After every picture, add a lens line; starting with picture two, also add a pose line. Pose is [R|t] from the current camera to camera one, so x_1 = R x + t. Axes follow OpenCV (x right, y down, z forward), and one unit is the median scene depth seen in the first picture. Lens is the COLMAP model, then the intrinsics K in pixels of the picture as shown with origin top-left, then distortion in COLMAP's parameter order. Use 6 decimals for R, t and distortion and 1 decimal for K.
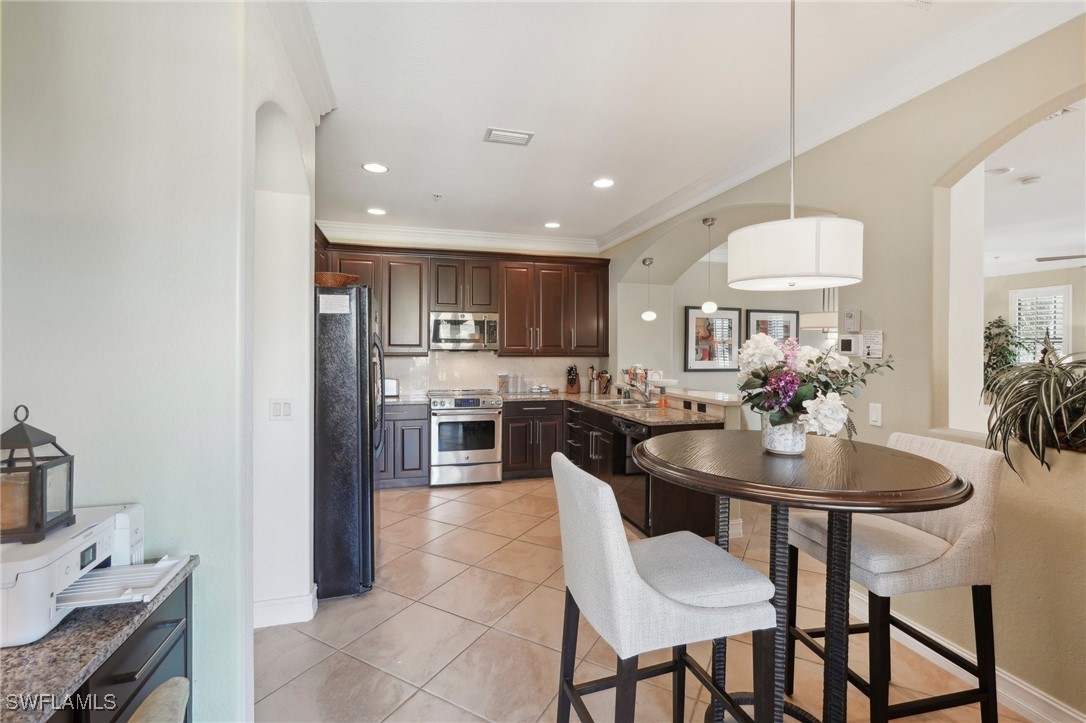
lens RADIAL K [[478.2, 0, 542.6], [0, 478.2, 350.8], [0, 0, 1]] dist [-0.009804, 0.004238]
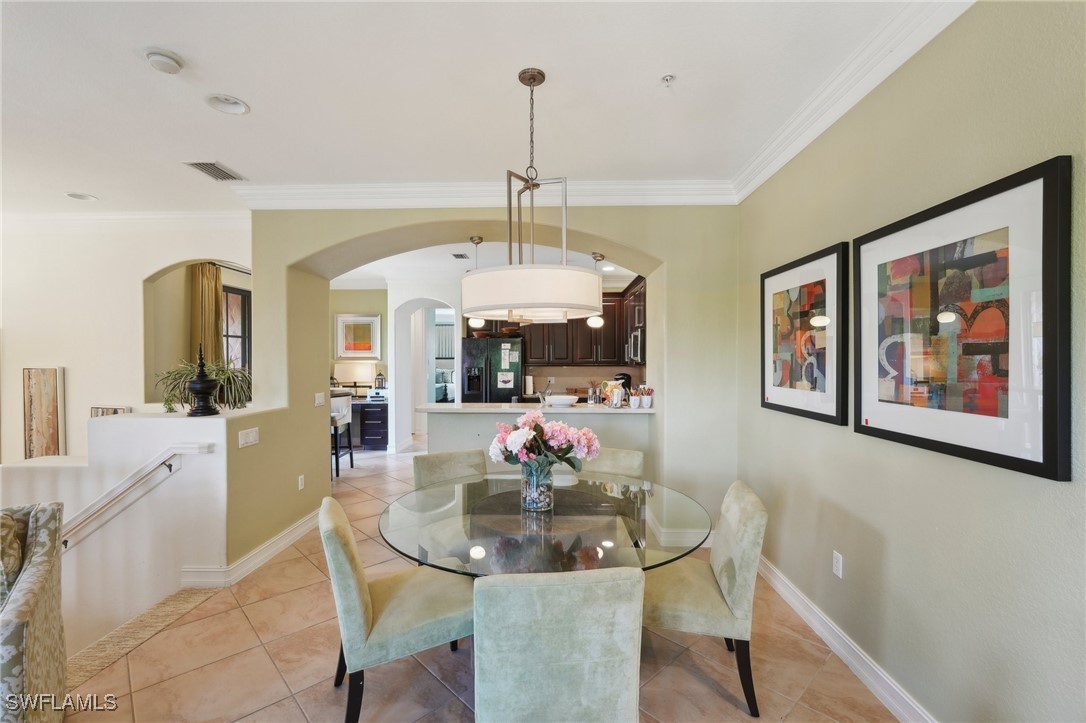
lens RADIAL K [[478.2, 0, 544.0], [0, 478.2, 357.6], [0, 0, 1]] dist [-0.009804, 0.004238]
pose [[-0.298737, -0.006831, -0.954311, 0.931376], [-0.000451, 0.999975, -0.007017, -0.004380], [0.954335, -0.001666, -0.298733, 1.033459]]
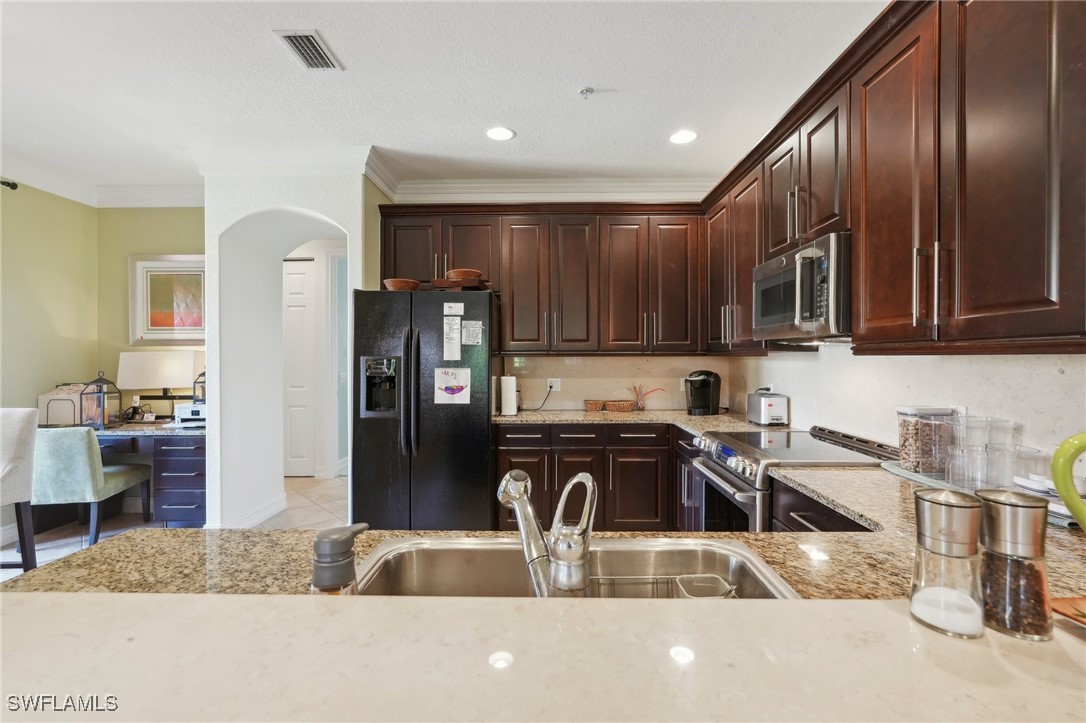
lens RADIAL K [[478.2, 0, 545.4], [0, 478.2, 357.5], [0, 0, 1]] dist [-0.009804, 0.004238]
pose [[-0.288413, -0.003135, -0.957501, 0.283527], [0.000885, 0.999993, -0.003541, 0.014348], [0.957506, -0.001868, -0.288409, 0.831083]]
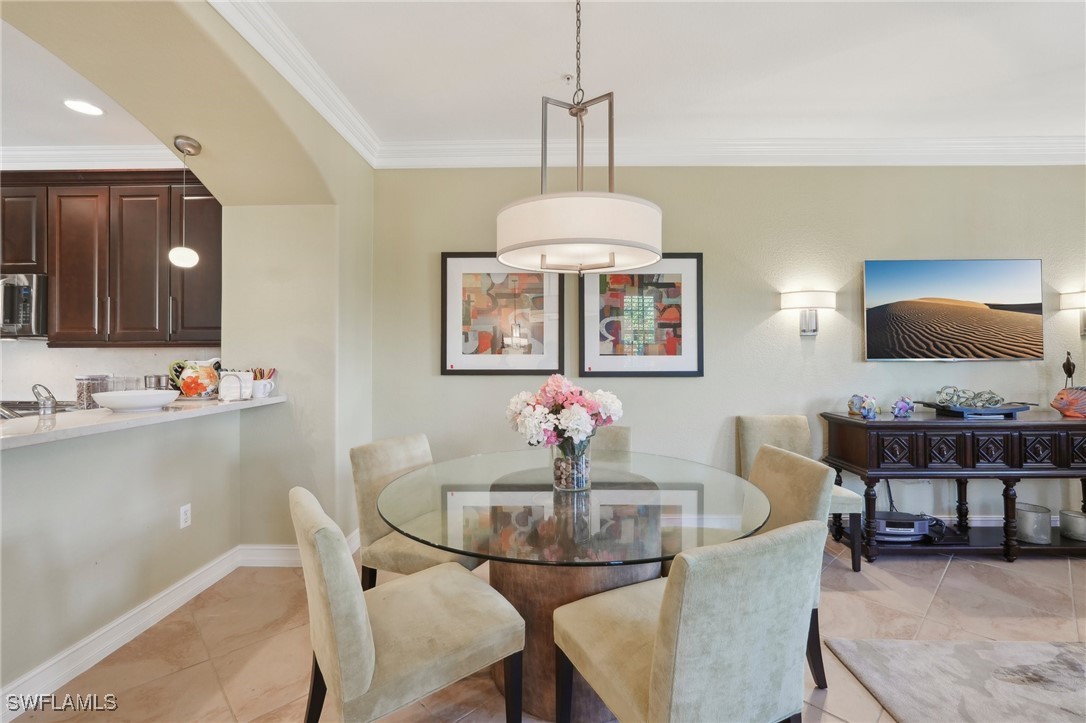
lens RADIAL K [[478.2, 0, 547.7], [0, 478.2, 350.0], [0, 0, 1]] dist [-0.009804, 0.004238]
pose [[0.956230, -0.007908, -0.292508, 0.632551], [0.006408, 0.999961, -0.006085, 0.021730], [0.292545, 0.003945, 0.956244, 0.578095]]
